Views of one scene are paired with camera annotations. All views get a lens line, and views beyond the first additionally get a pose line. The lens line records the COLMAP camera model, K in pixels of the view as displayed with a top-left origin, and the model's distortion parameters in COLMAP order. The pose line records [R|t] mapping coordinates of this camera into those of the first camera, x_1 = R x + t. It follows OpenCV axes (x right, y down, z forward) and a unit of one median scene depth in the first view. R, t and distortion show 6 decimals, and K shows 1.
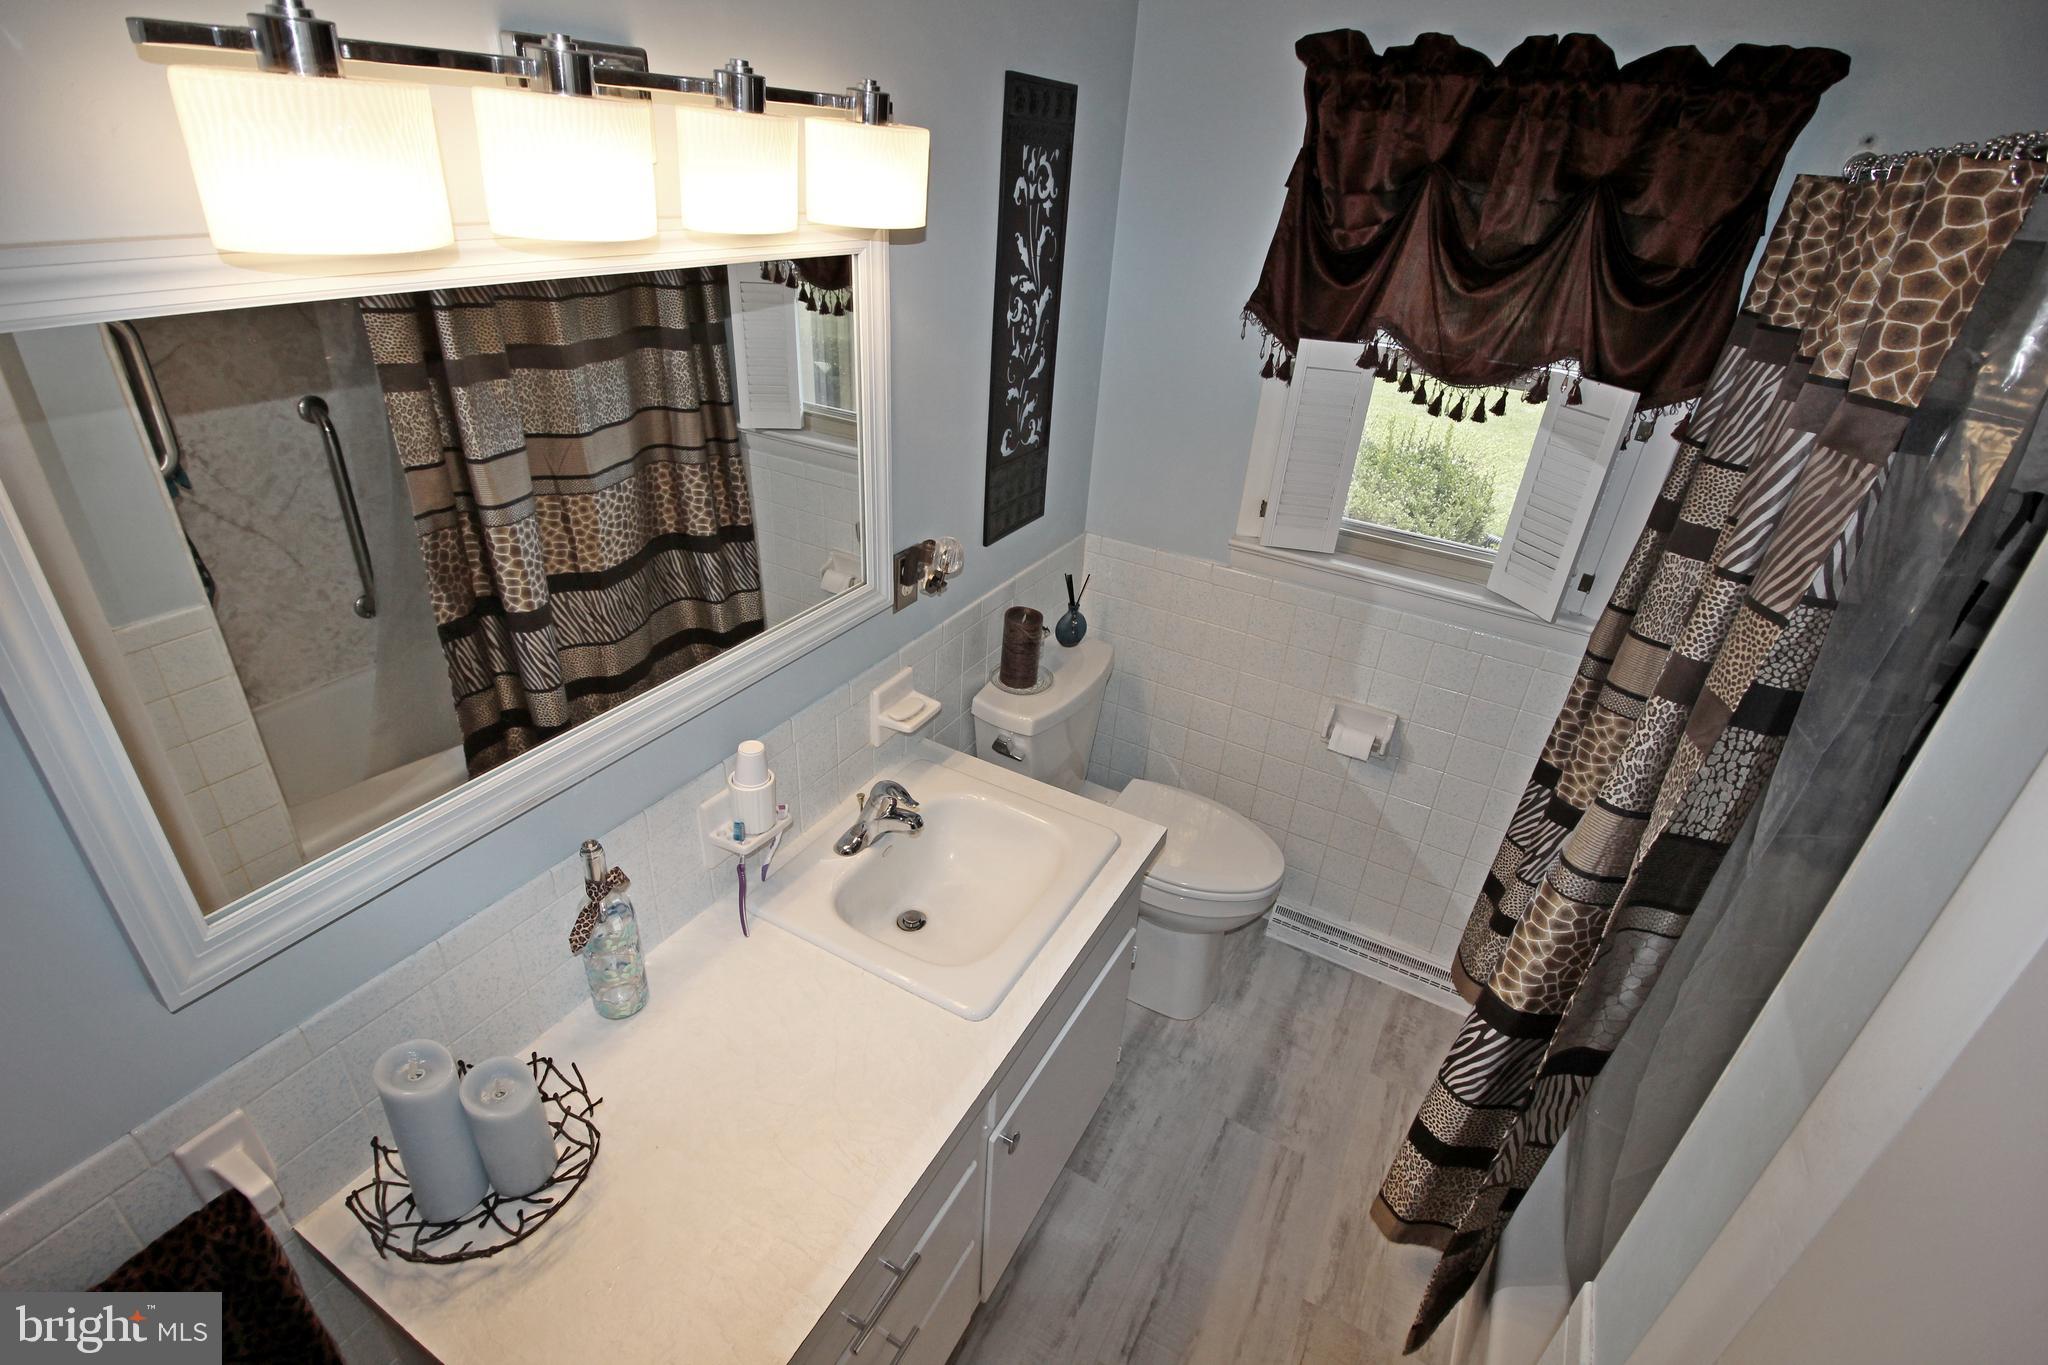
lens RADIAL K [[942.7, 0, 1049.4], [0, 942.7, 691.3], [0, 0, 1]] dist [0.014554, -0.017640]
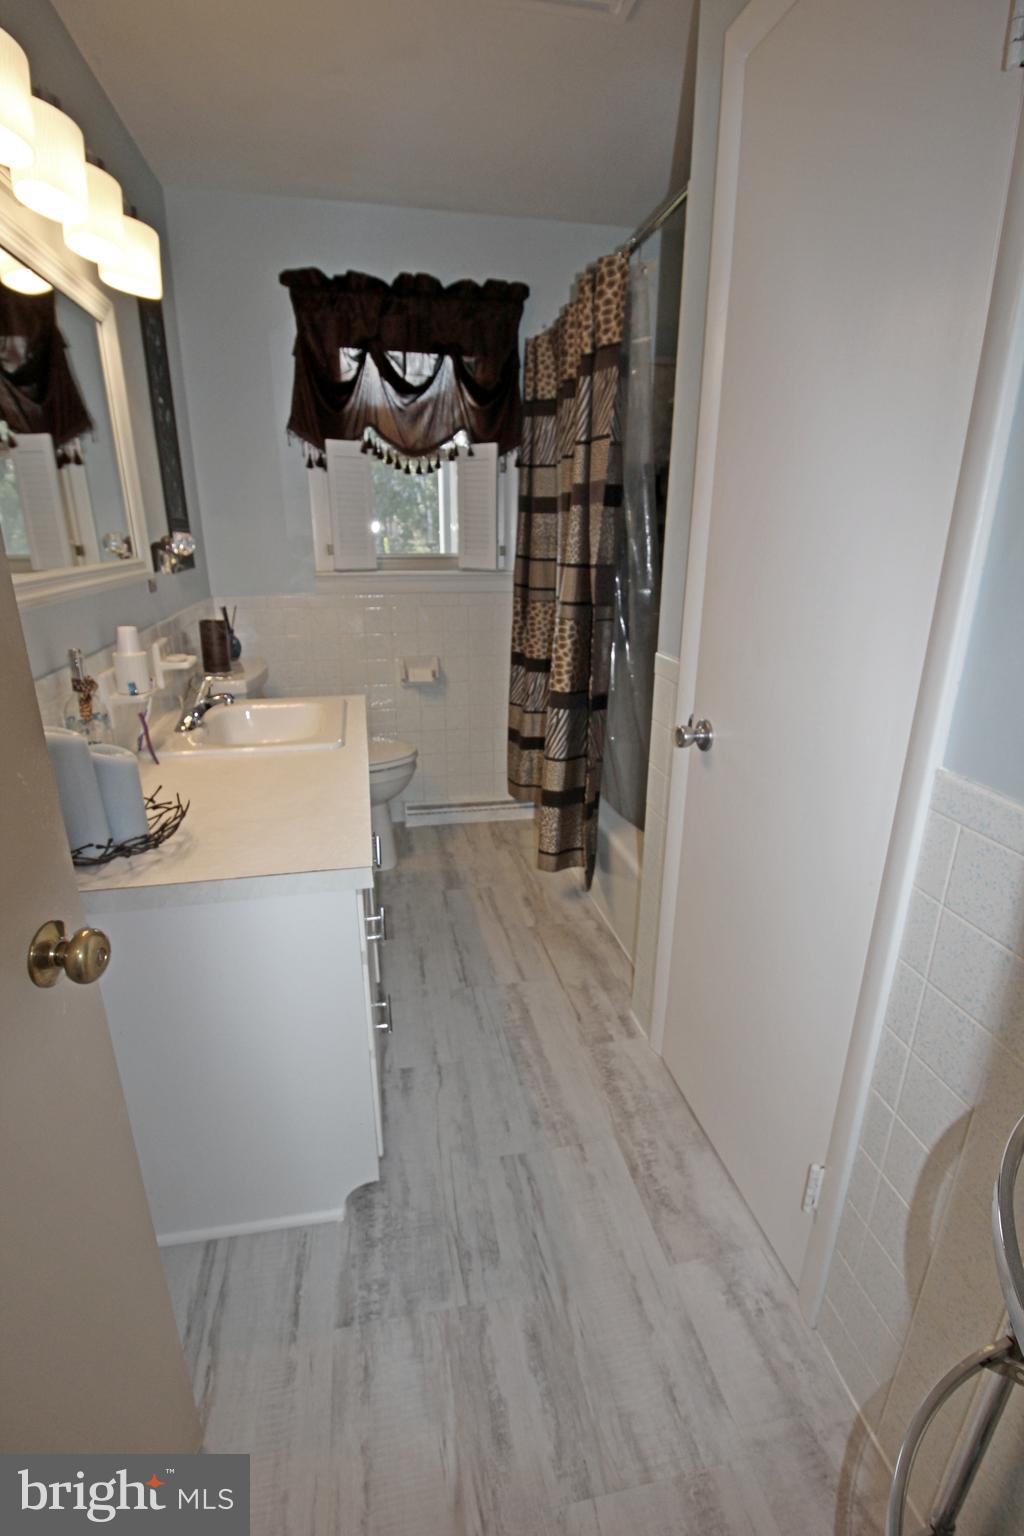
lens RADIAL K [[707.0, 0, 512.0], [0, 707.0, 768.0], [0, 0, 1]] dist [0.014554, -0.017640]
pose [[0.771632, -0.270529, 0.575672, -0.442313], [0.355807, 0.933782, -0.038106, 0.417885], [-0.527243, 0.234232, 0.816792, -0.134640]]
